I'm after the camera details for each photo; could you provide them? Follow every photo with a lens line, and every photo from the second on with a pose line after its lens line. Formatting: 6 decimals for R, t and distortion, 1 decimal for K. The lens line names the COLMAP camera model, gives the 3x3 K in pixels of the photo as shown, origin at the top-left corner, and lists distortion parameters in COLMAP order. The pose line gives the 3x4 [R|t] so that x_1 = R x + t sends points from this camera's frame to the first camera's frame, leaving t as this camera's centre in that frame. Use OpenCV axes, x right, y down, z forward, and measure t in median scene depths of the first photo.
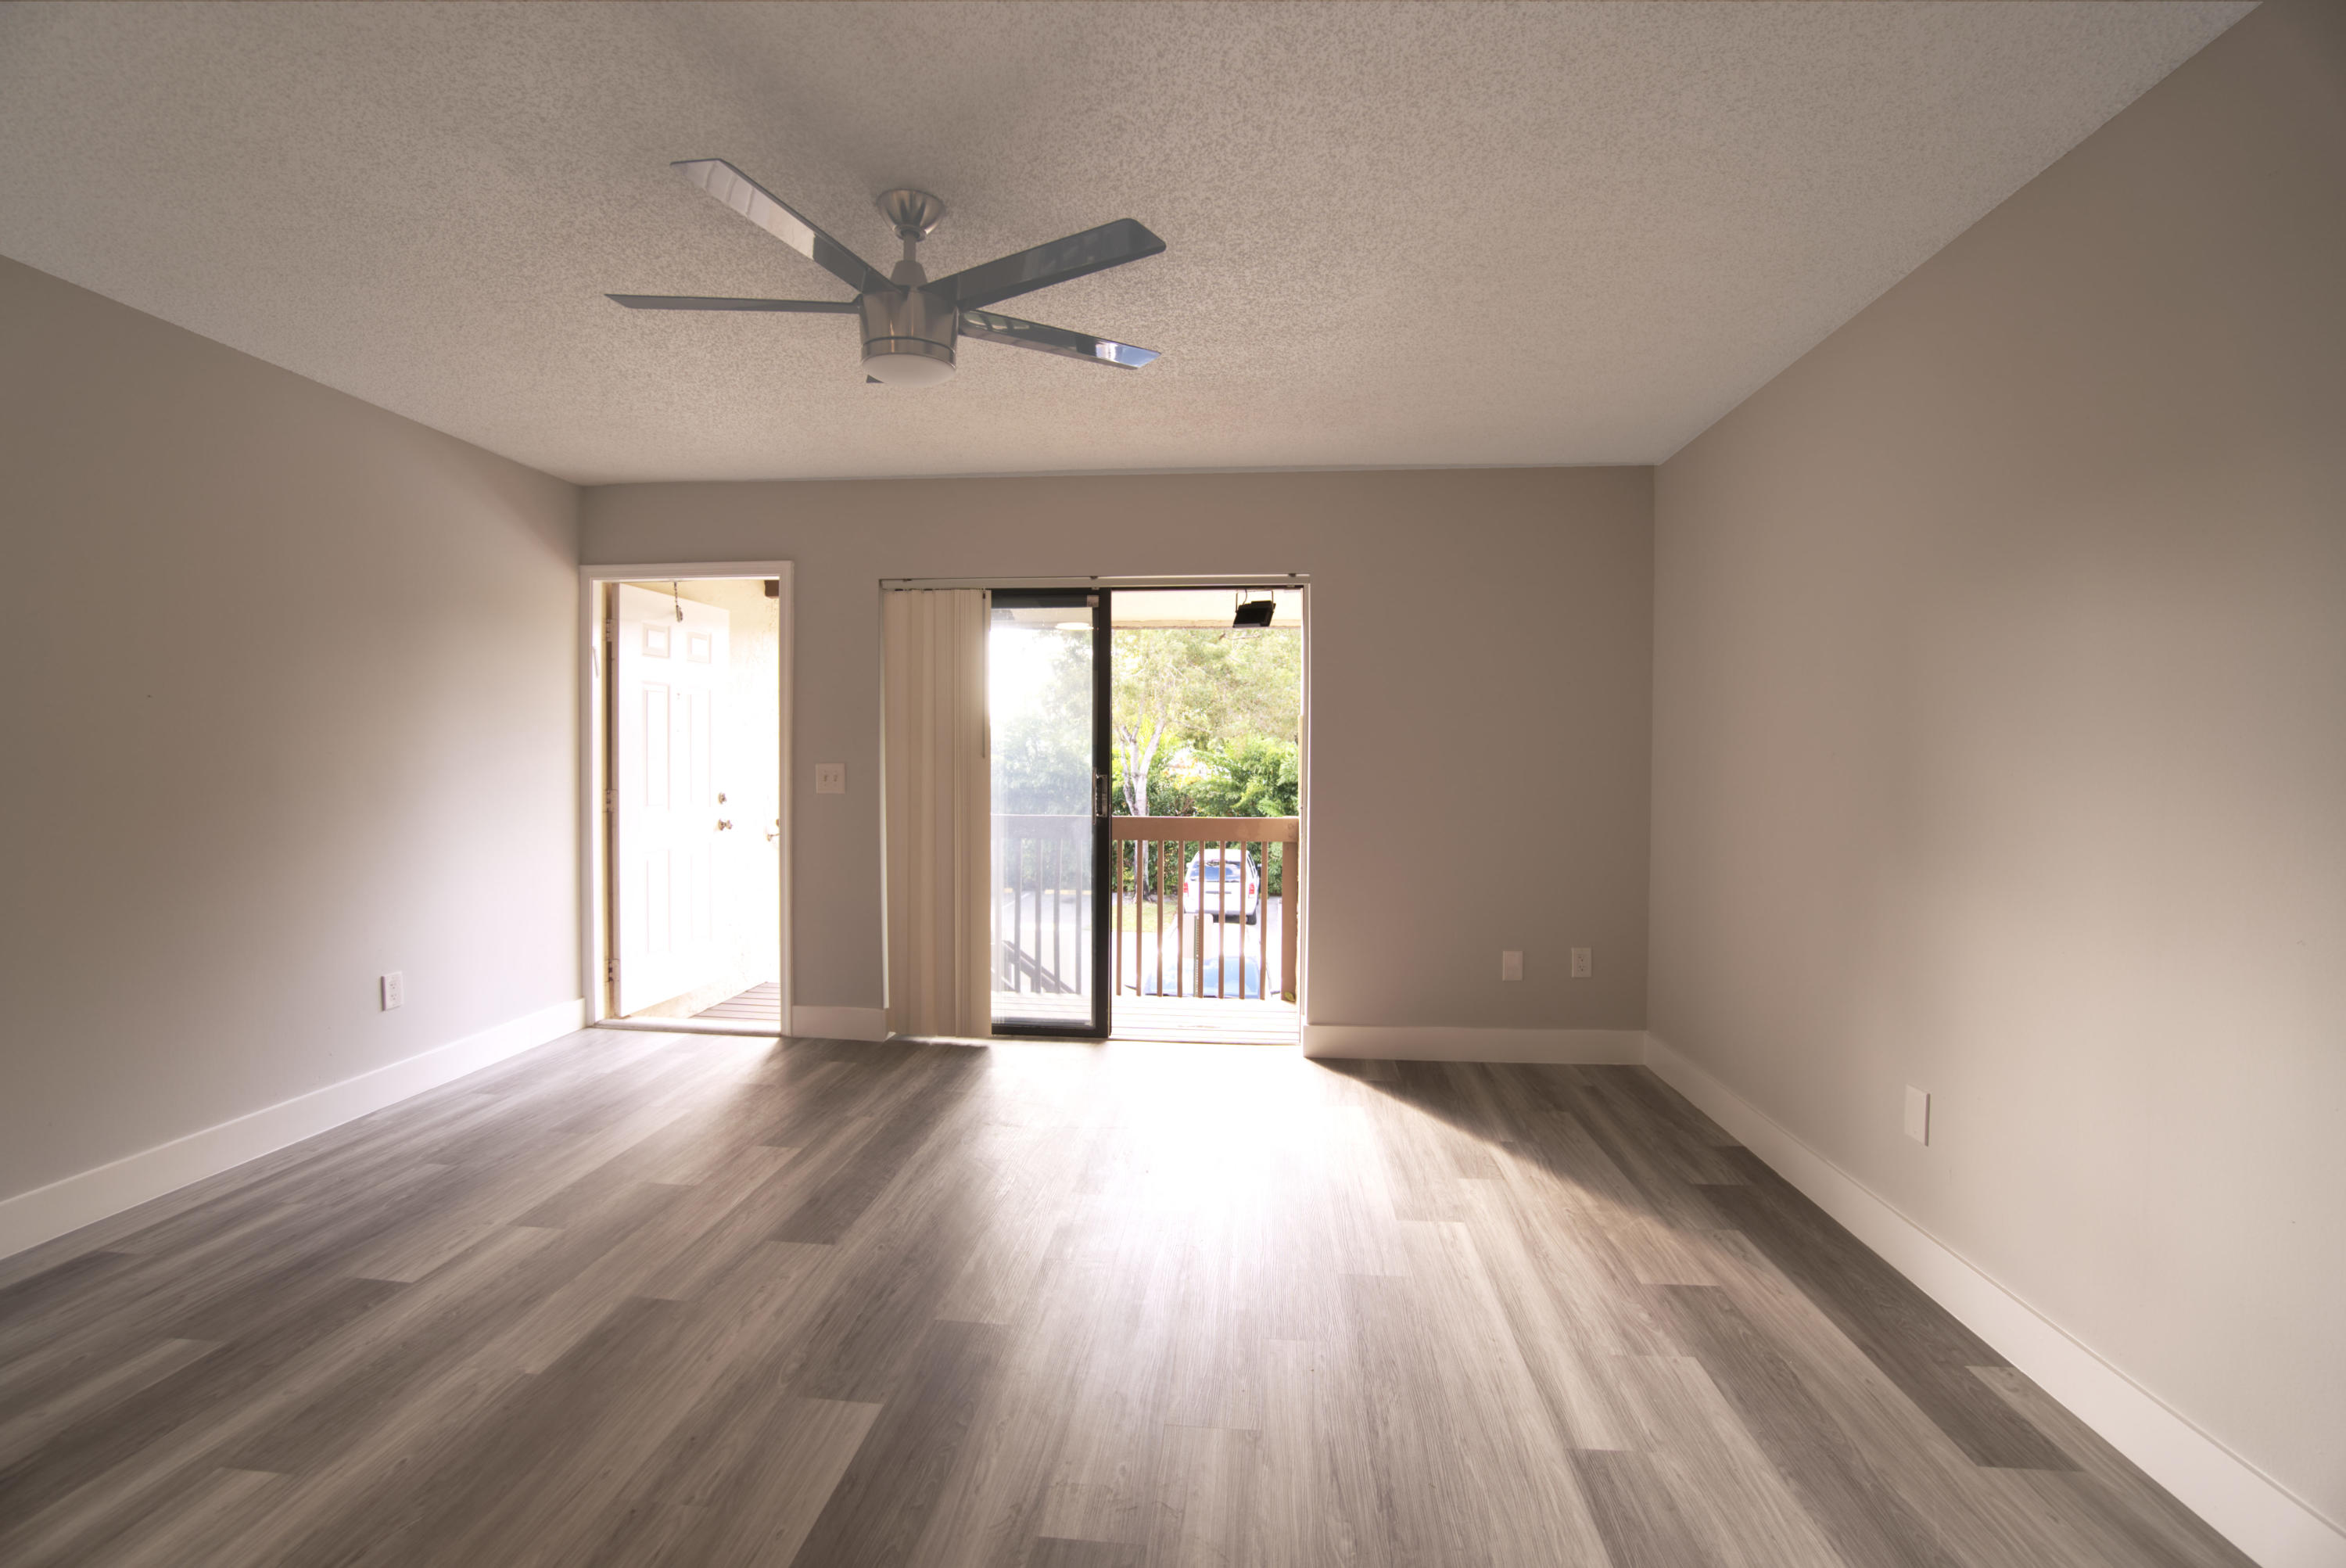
lens RADIAL K [[1029.8, 0, 1157.9], [0, 1029.8, 777.4], [0, 0, 1]] dist [-0.064487, 0.023116]
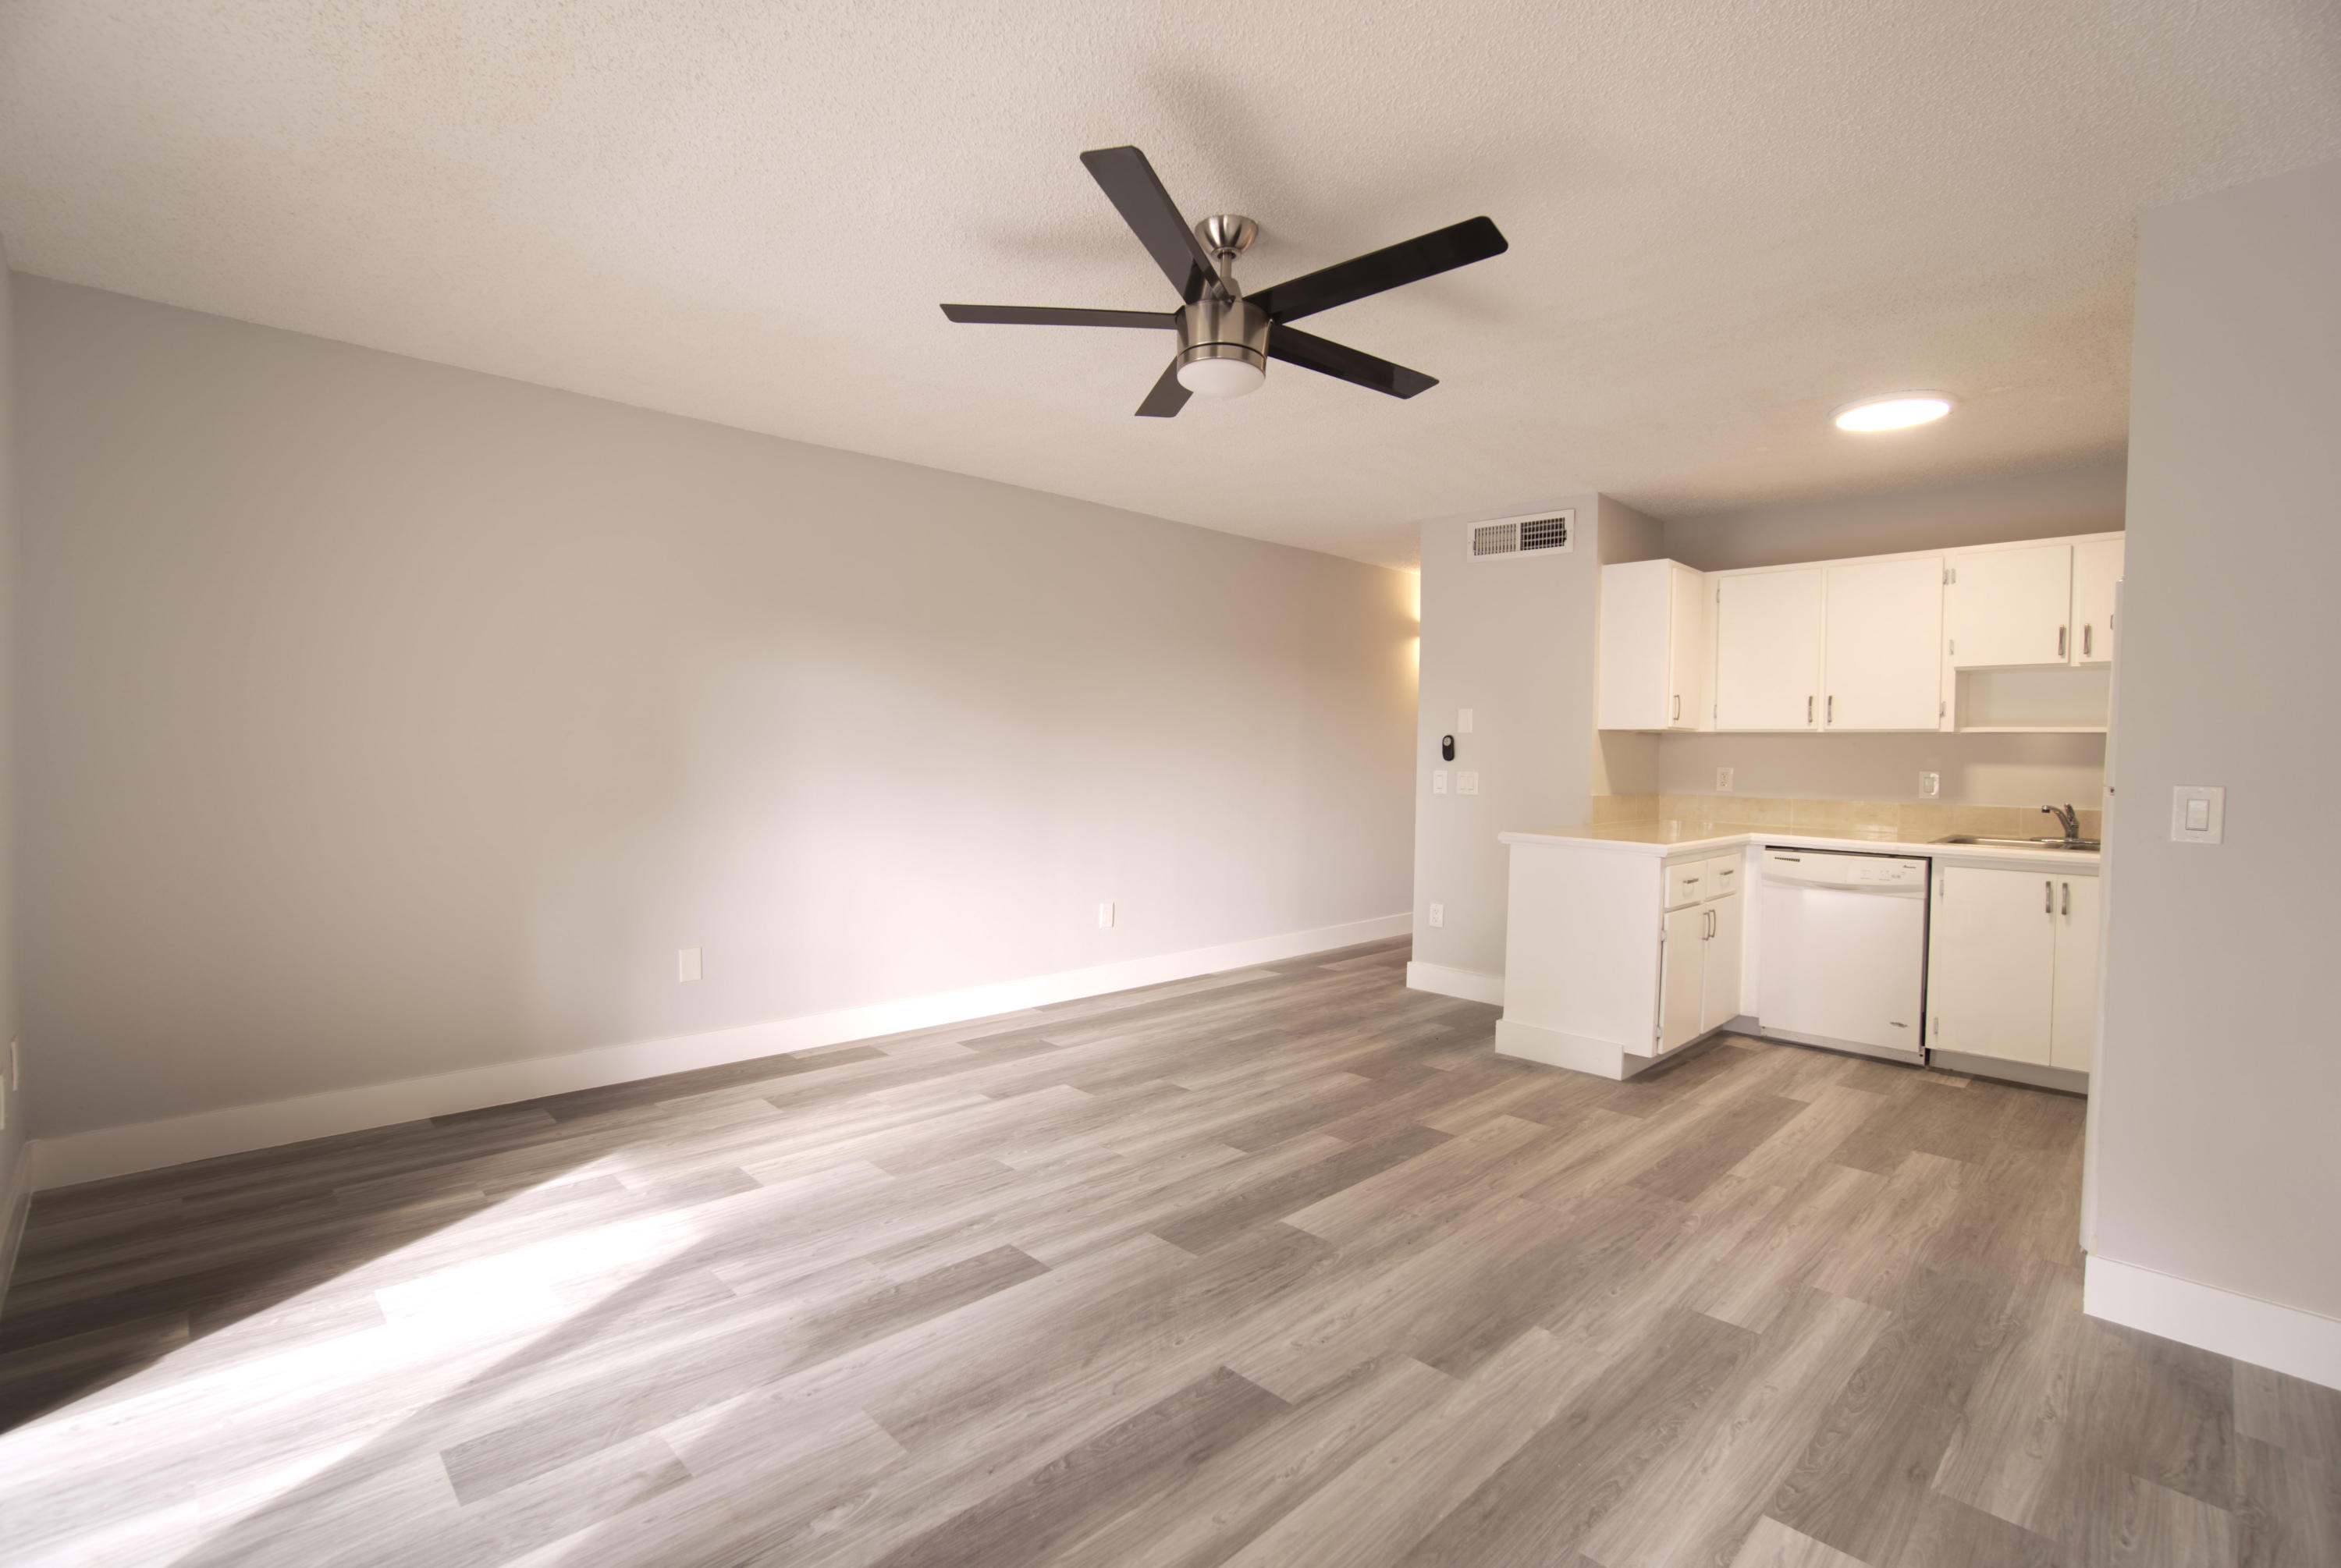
lens RADIAL K [[1070.4, 0, 1156.7], [0, 1070.4, 782.8], [0, 0, 1]] dist [-0.063330, 0.025484]
pose [[-0.763195, -0.039137, 0.644981, -0.655887], [-0.008018, 0.998661, 0.051110, -0.029381], [-0.646118, 0.033836, -0.762487, 1.360158]]
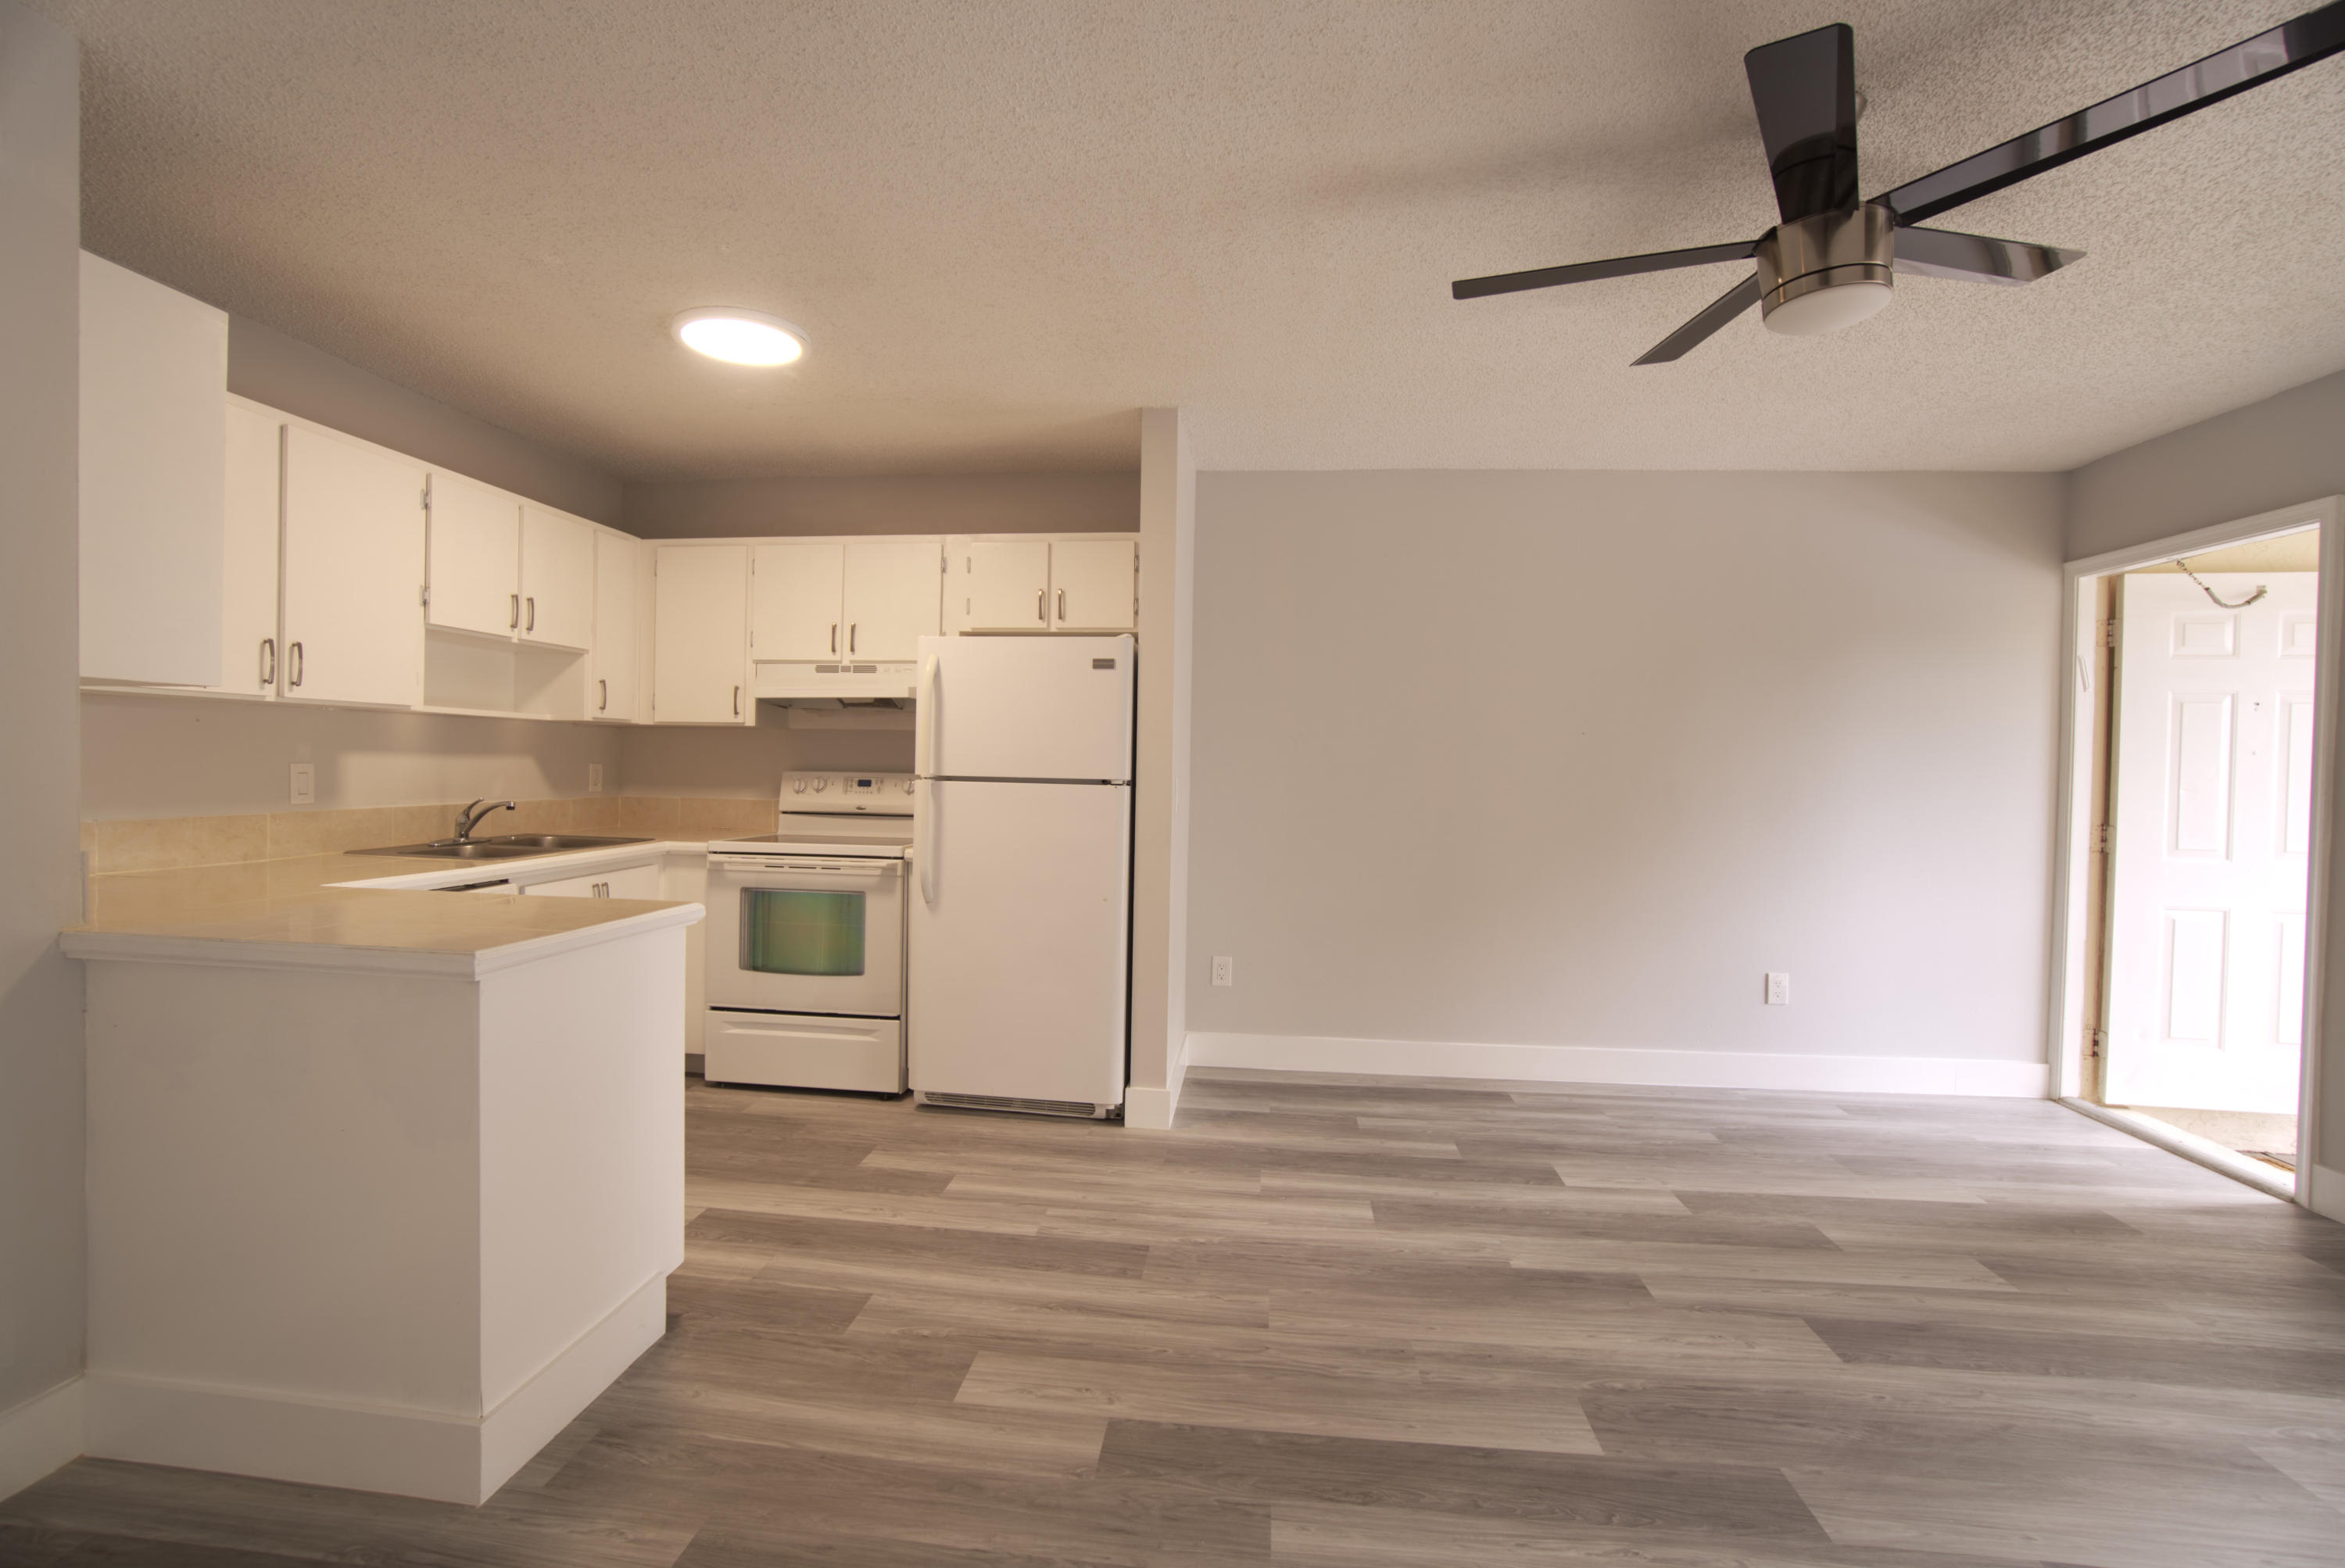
lens RADIAL K [[1030.9, 0, 1154.0], [0, 1030.9, 778.6], [0, 0, 1]] dist [-0.063794, 0.022959]
pose [[-0.010487, 0.007801, -0.999915, 0.415576], [-0.038758, 0.999215, 0.008202, -0.003825], [0.999194, 0.038840, -0.010177, 0.345979]]
